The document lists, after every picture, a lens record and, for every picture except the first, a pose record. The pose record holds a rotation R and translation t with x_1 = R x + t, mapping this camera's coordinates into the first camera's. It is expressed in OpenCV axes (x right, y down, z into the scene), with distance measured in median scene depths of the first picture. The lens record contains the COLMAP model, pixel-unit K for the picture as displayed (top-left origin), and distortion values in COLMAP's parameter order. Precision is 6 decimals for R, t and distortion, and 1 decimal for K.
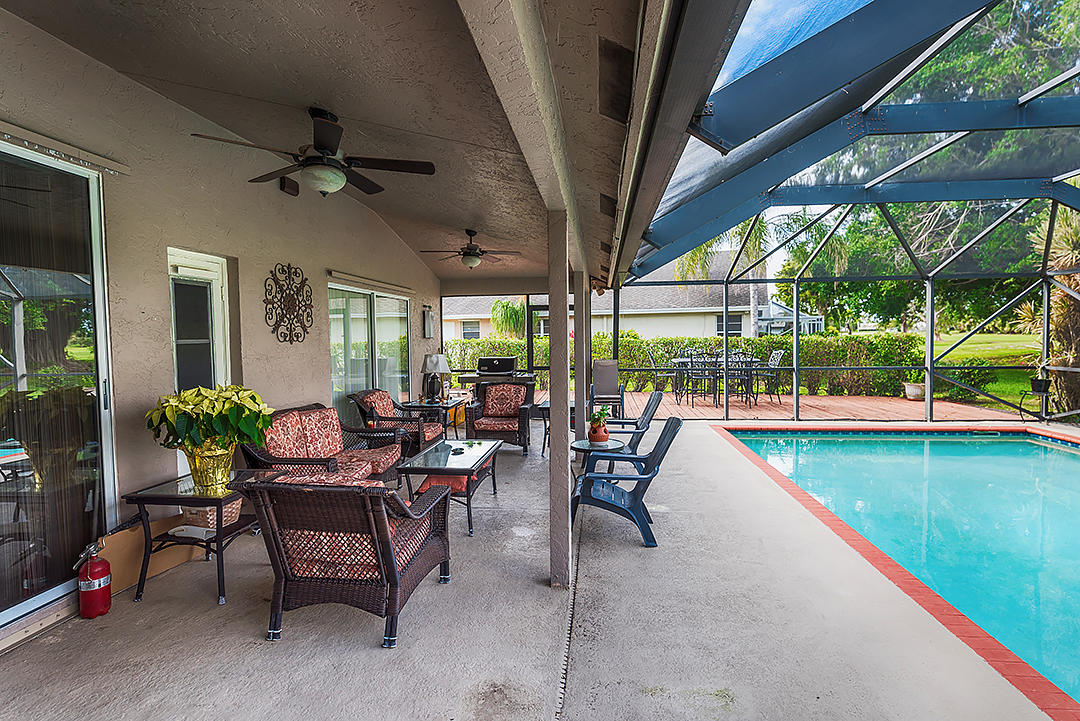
lens RADIAL K [[500.6, 0, 548.0], [0, 500.6, 356.8], [0, 0, 1]] dist [0.001150, 0.000305]
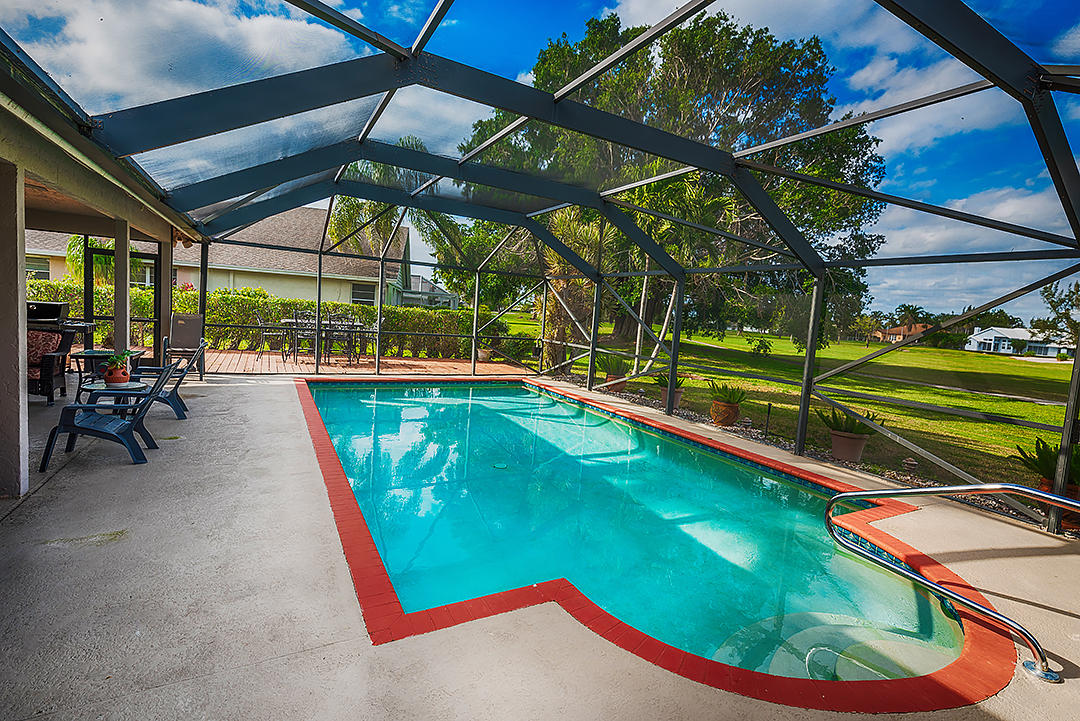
lens RADIAL K [[500.6, 0, 548.0], [0, 500.6, 356.8], [0, 0, 1]] dist [0.001150, 0.000305]
pose [[0.820553, 0.024476, 0.571046, 0.133937], [-0.058768, 0.997401, 0.041695, 0.007390], [-0.568541, -0.067773, 0.819858, -0.220079]]
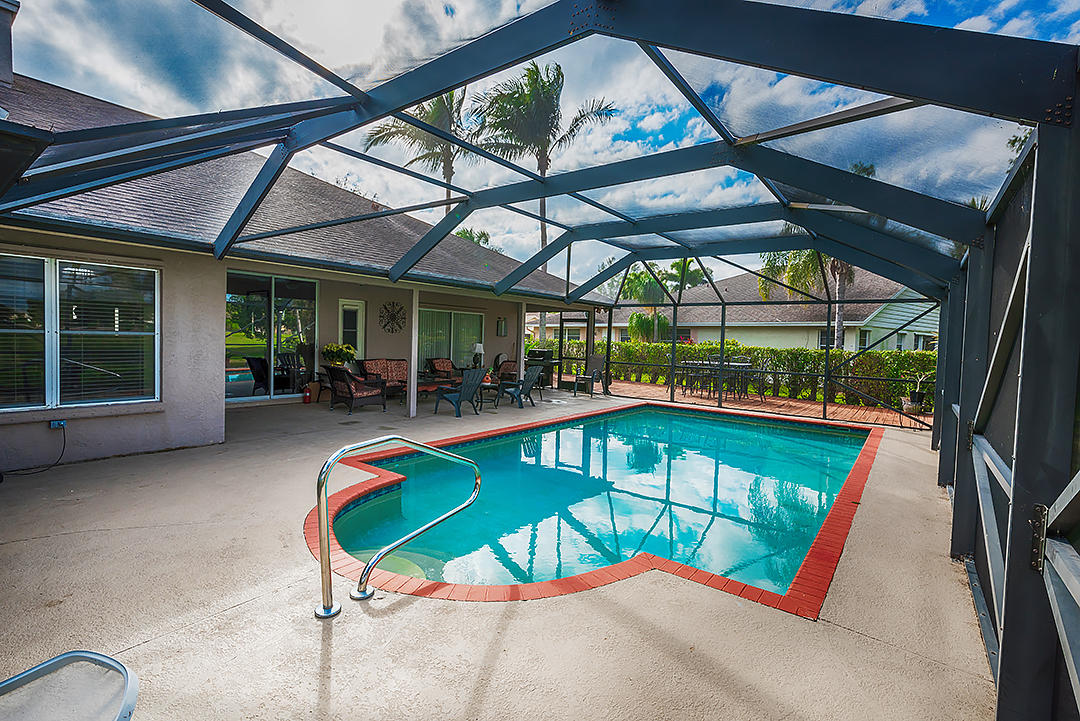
lens RADIAL K [[500.6, 0, 548.0], [0, 500.6, 356.8], [0, 0, 1]] dist [0.001150, 0.000305]
pose [[0.846798, 0.060828, -0.528425, 0.793445], [-0.067764, 0.997682, 0.006253, 0.011881], [0.527581, 0.030513, 0.848957, -0.375719]]
